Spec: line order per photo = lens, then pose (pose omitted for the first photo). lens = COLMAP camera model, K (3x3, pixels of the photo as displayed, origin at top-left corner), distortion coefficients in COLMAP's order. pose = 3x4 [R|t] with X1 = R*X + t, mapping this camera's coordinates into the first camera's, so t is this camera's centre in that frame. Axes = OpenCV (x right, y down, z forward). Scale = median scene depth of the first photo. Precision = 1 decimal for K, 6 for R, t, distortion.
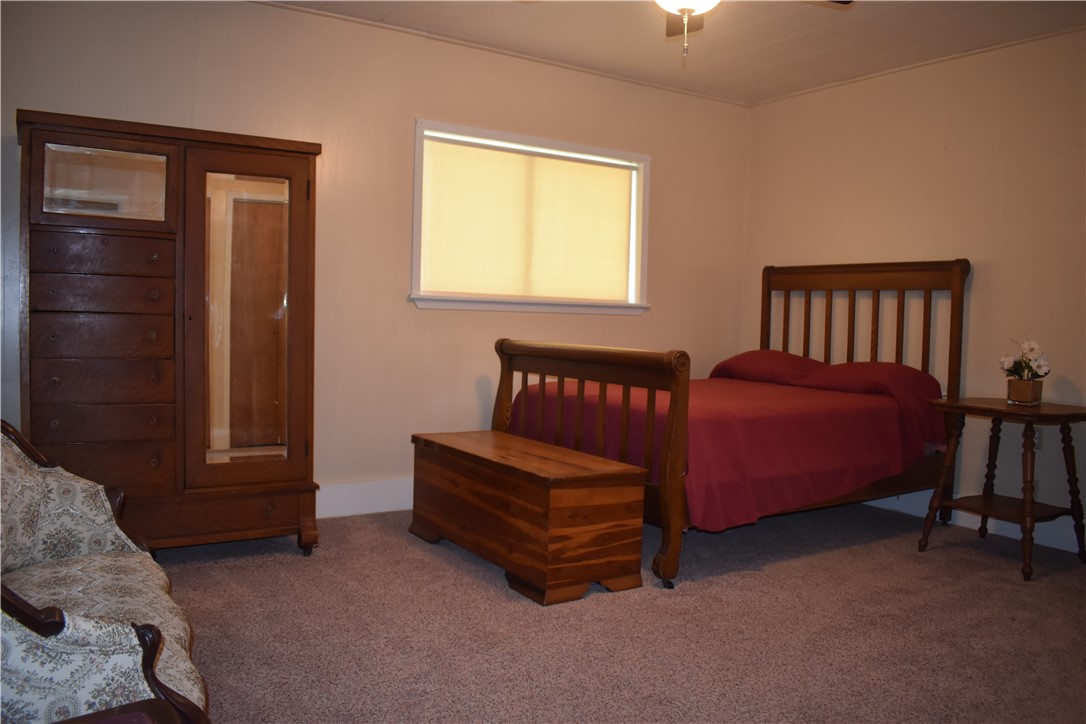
lens RADIAL K [[853.3, 0, 543.0], [0, 853.3, 362.0], [0, 0, 1]] dist [-0.090753, 0.001759]
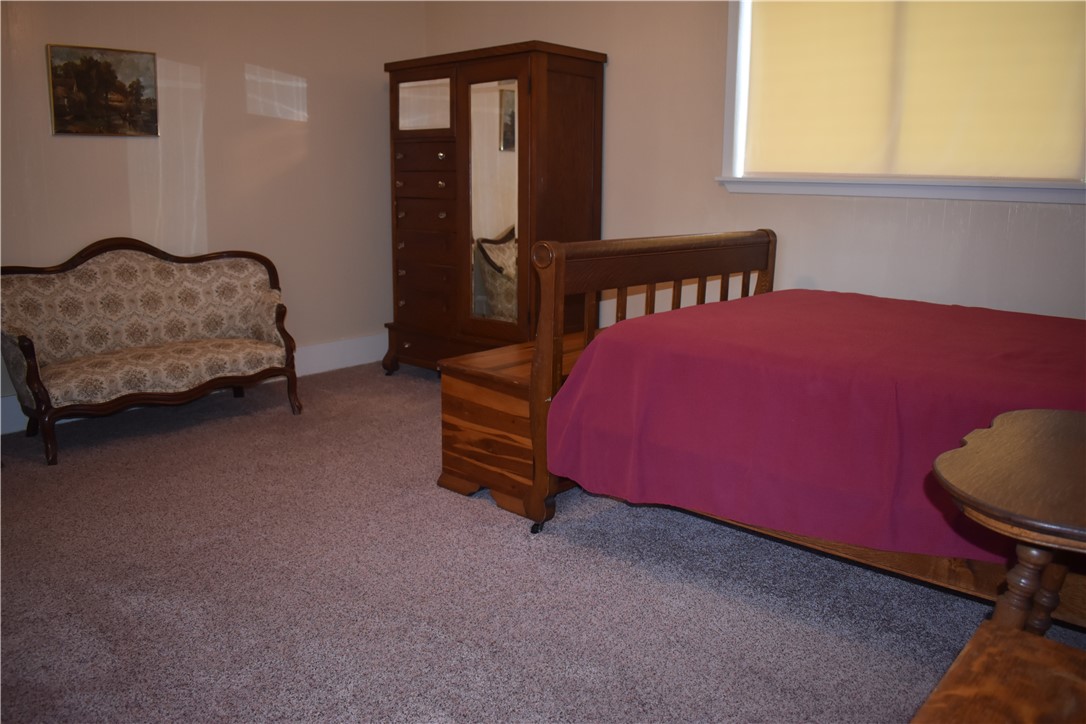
lens RADIAL K [[853.3, 0, 543.0], [0, 853.3, 362.0], [0, 0, 1]] dist [-0.090753, 0.001759]
pose [[0.254650, 0.174007, -0.951249, 0.905062], [-0.054551, 0.984696, 0.165523, -0.032831], [0.965493, 0.009741, 0.260245, 0.784109]]
